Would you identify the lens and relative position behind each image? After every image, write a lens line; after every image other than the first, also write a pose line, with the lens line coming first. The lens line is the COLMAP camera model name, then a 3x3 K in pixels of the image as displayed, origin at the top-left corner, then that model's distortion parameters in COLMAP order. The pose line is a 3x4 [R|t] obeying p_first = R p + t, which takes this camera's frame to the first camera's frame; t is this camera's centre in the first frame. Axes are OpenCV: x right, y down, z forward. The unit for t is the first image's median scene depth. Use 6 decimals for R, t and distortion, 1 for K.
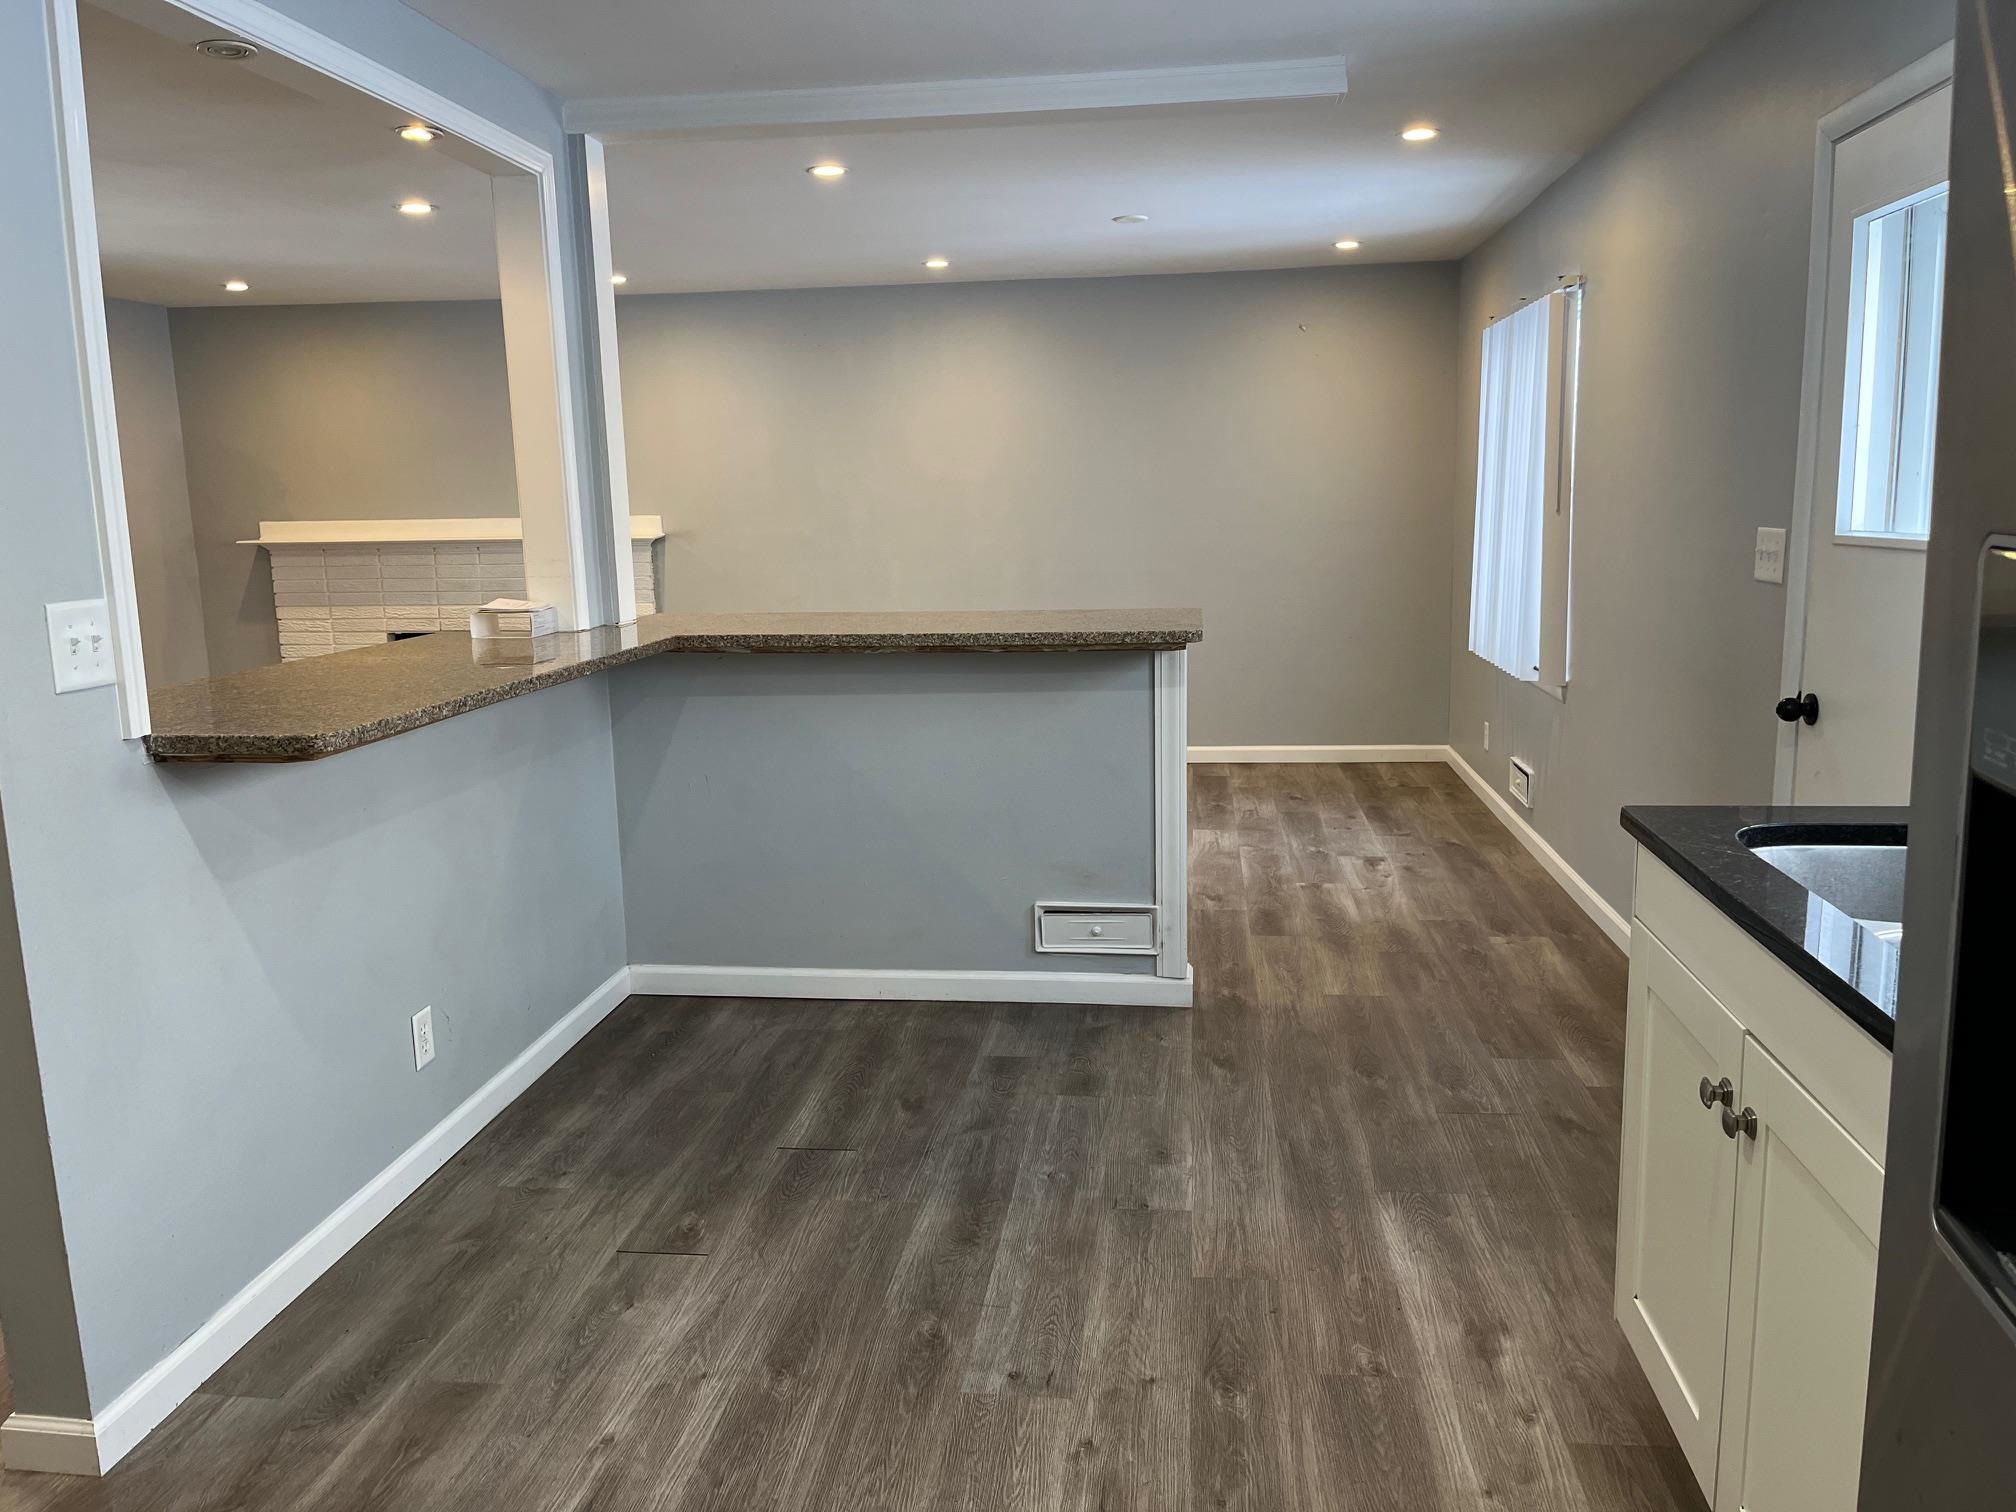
lens RADIAL K [[1528.0, 0, 1014.2], [0, 1528.0, 765.9], [0, 0, 1]] dist [0.076416, -0.095326]
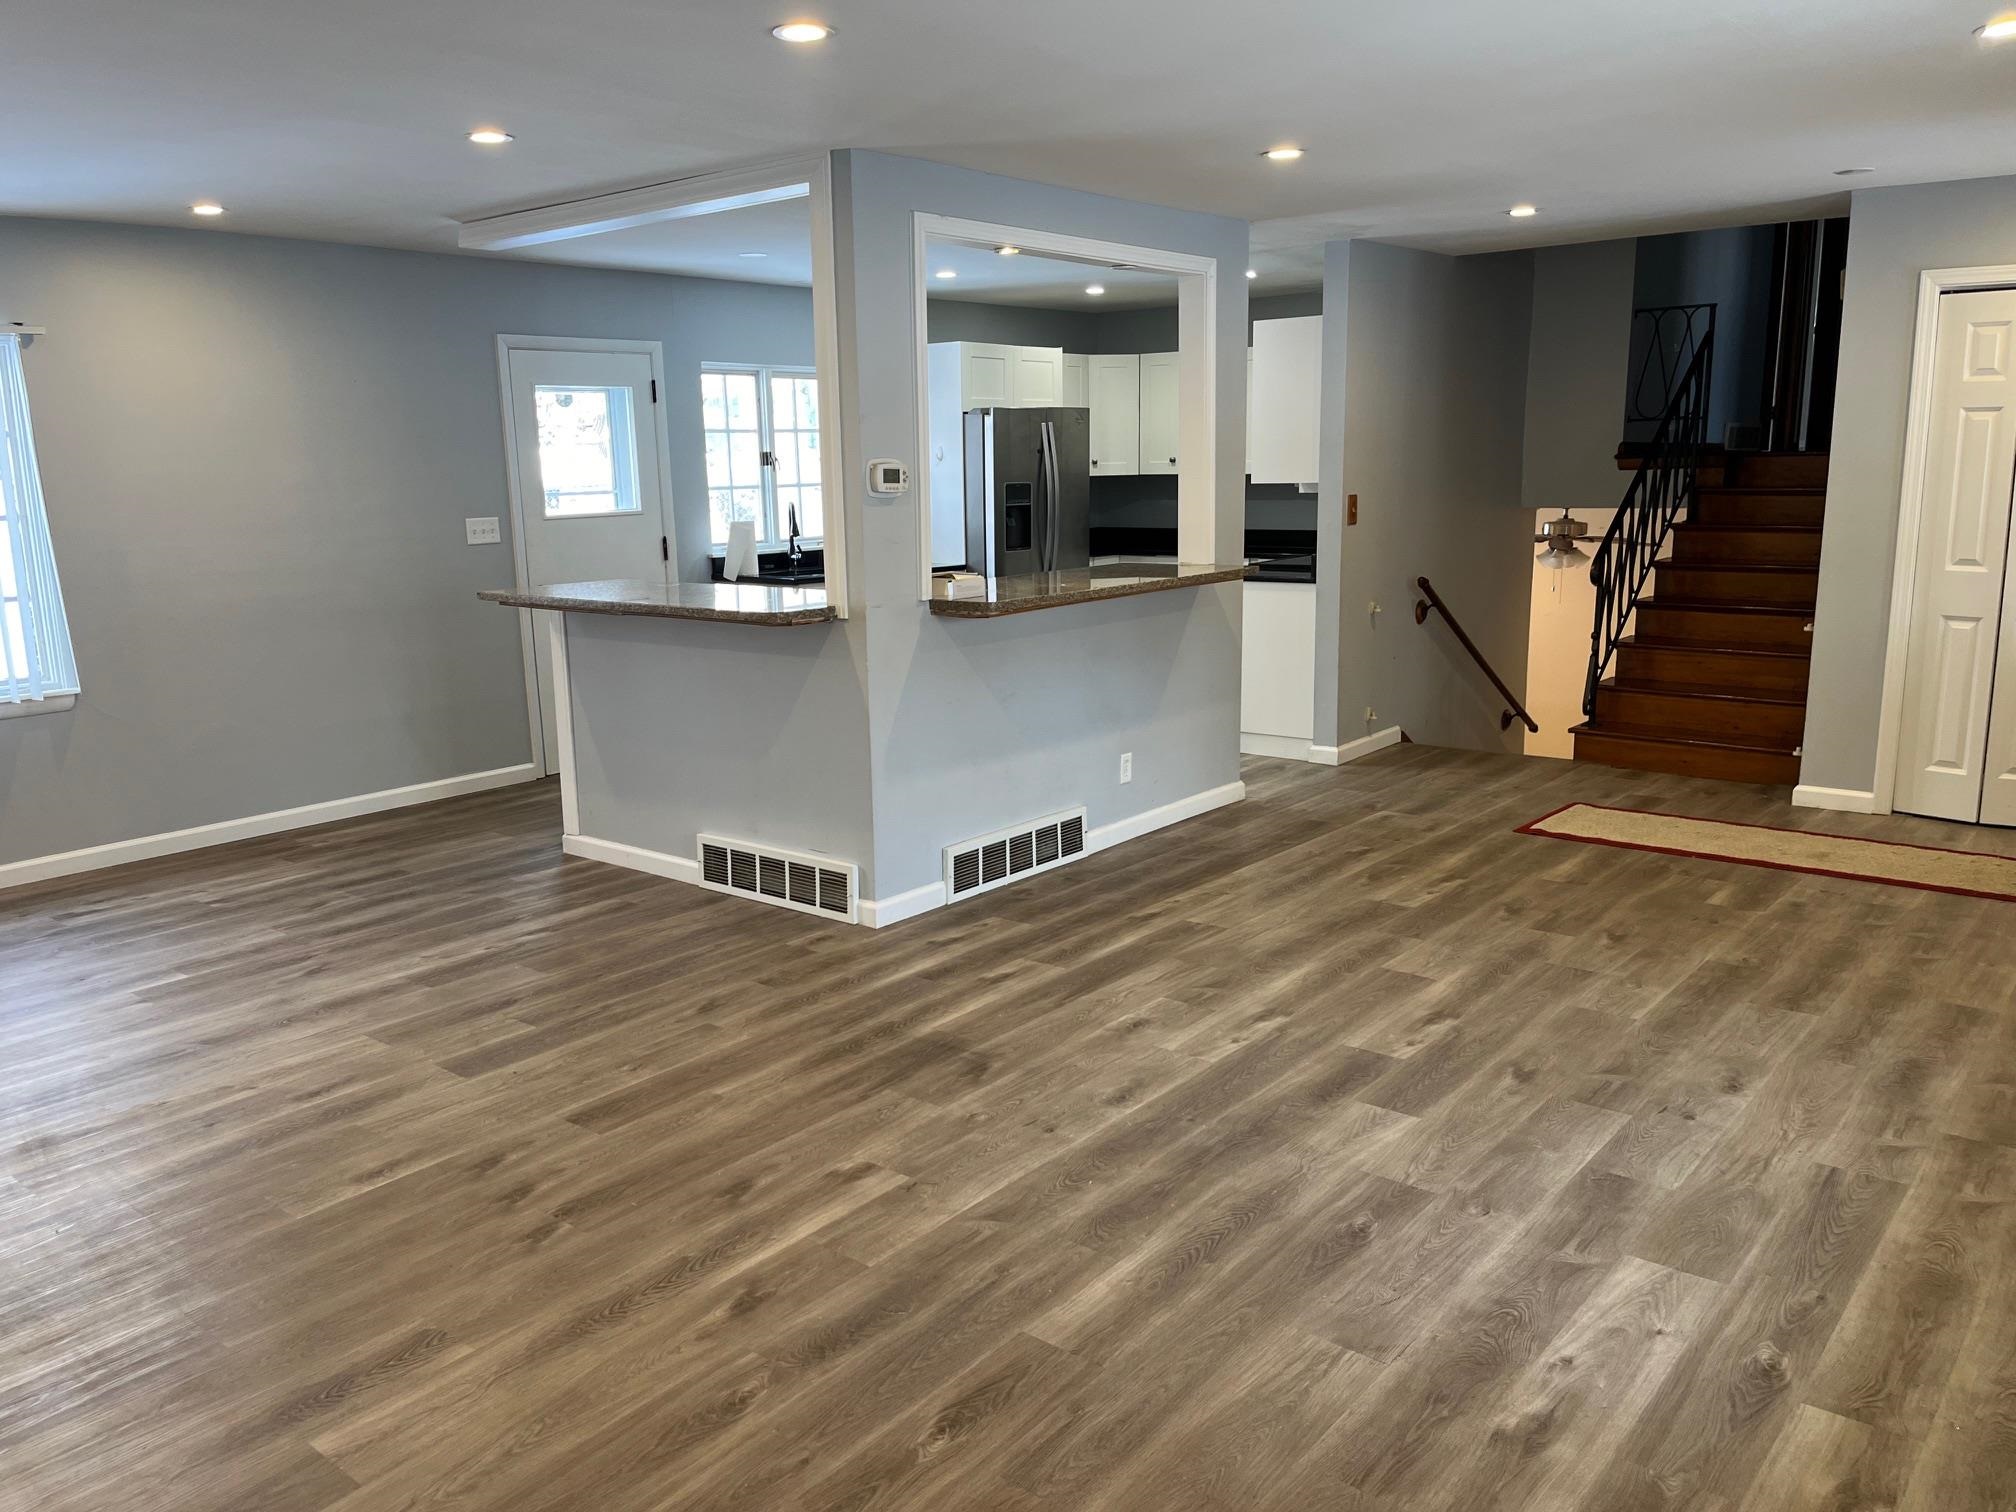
lens RADIAL K [[1538.0, 0, 980.7], [0, 1538.0, 756.1], [0, 0, 1]] dist [0.081949, -0.096728]
pose [[-0.836772, -0.063443, 0.543864, -0.874636], [0.136694, 0.937611, 0.319687, -0.304950], [-0.530215, 0.341848, -0.775895, 1.691083]]
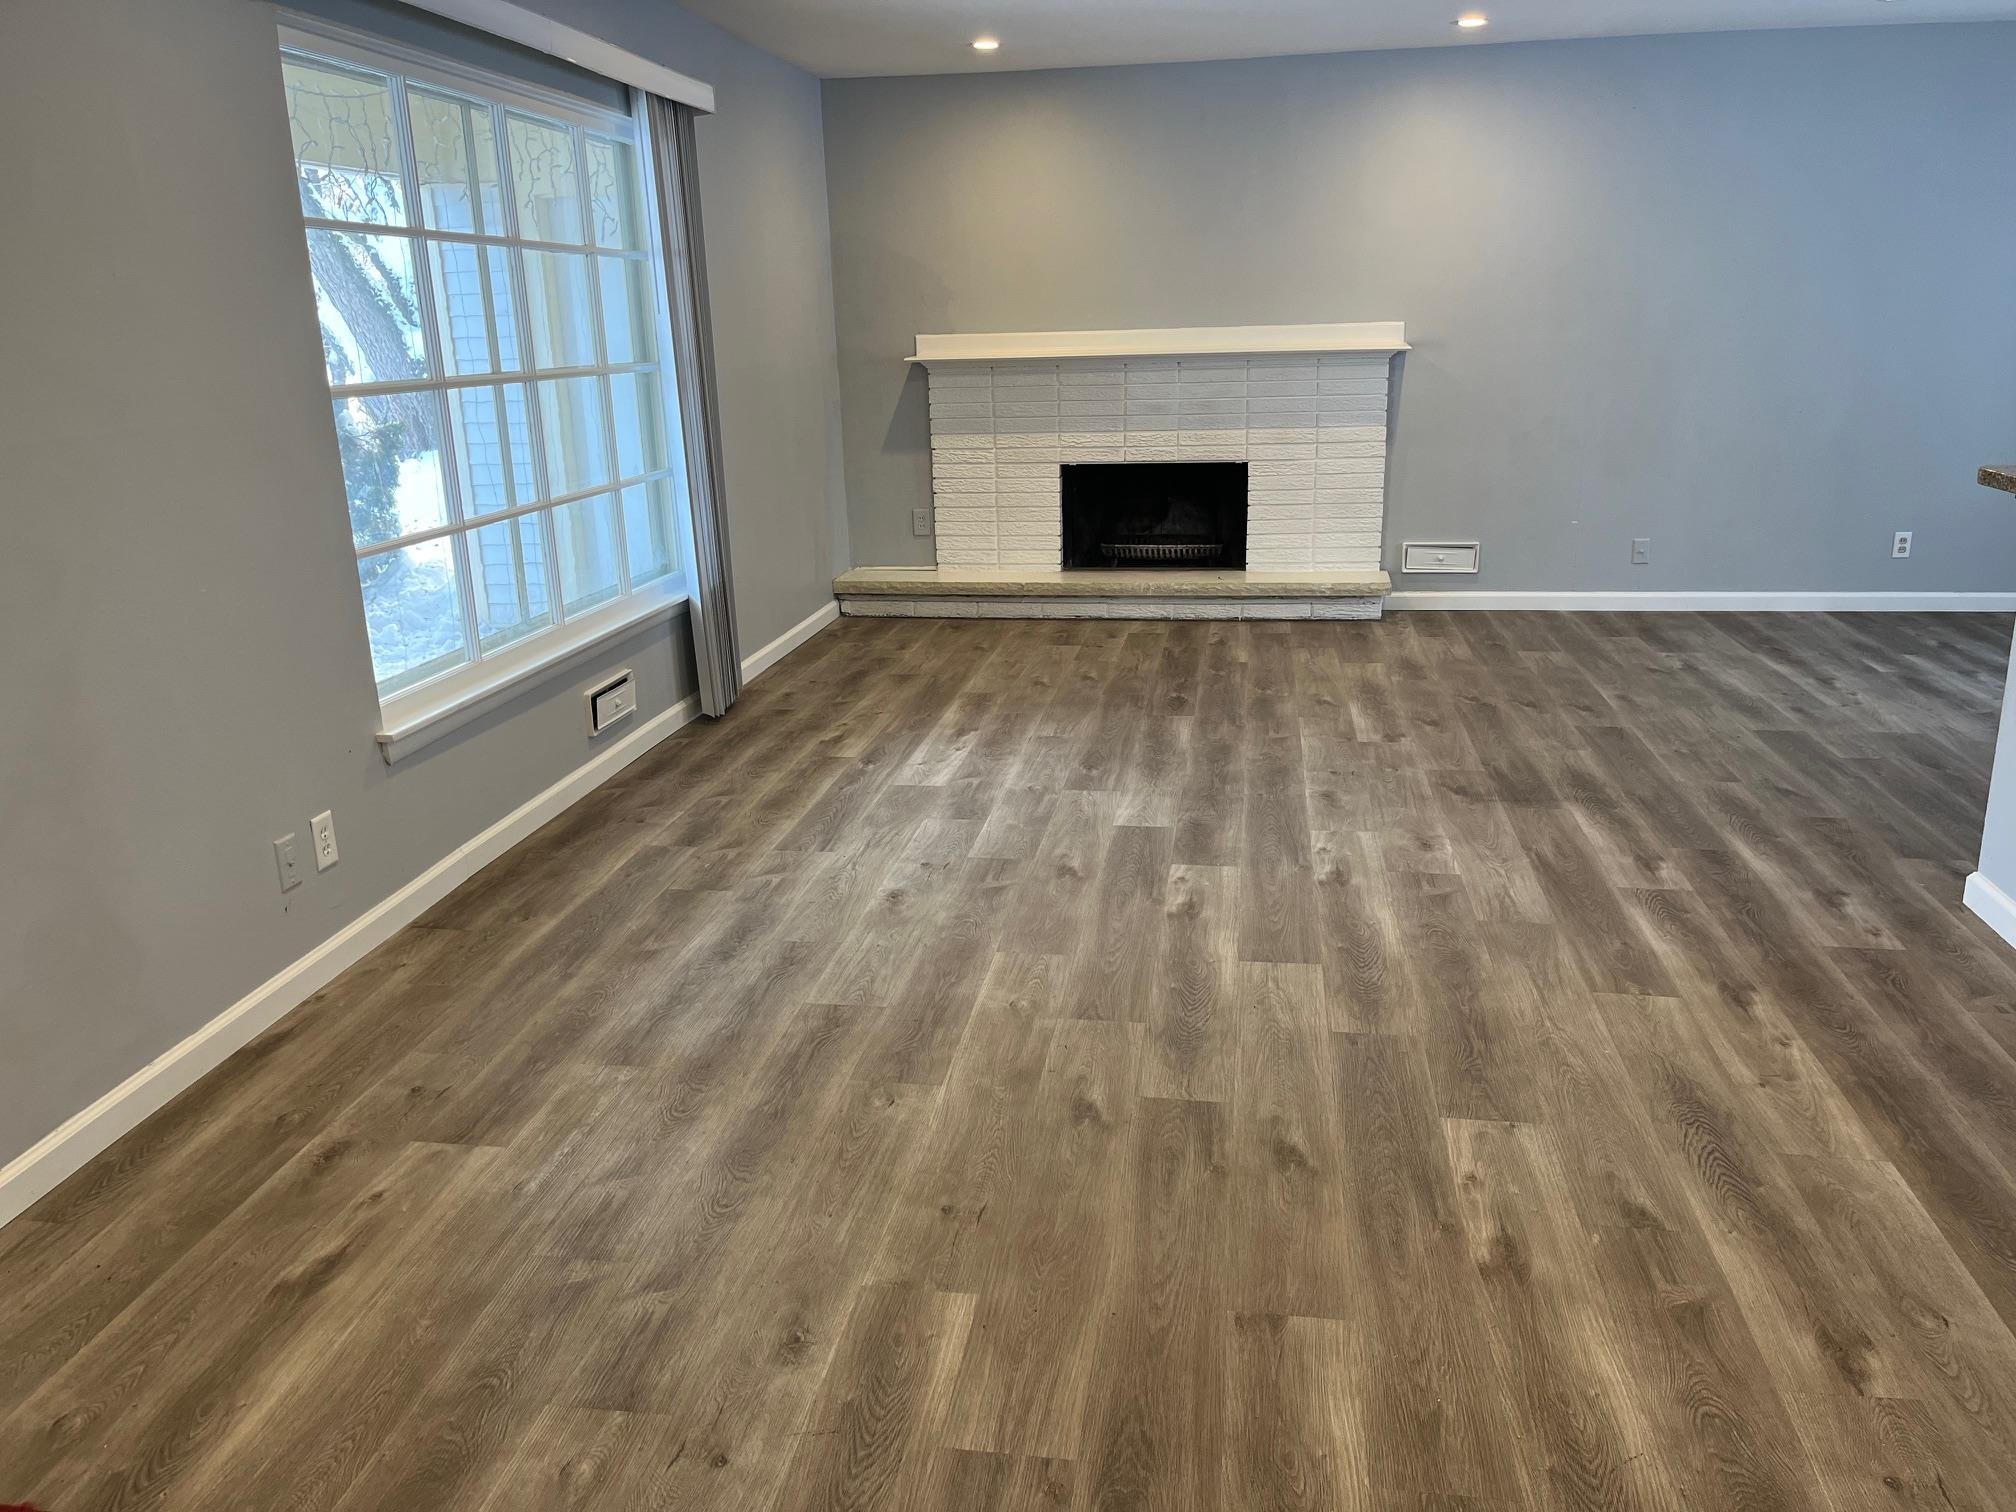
lens RADIAL K [[1520.9, 0, 1004.6], [0, 1520.9, 742.0], [0, 0, 1]] dist [0.075361, -0.103056]
pose [[0.999200, 0.006393, -0.039480, -0.688685], [-0.002424, 0.995006, 0.099786, -0.017461], [0.039921, -0.099611, 0.994225, 0.175716]]
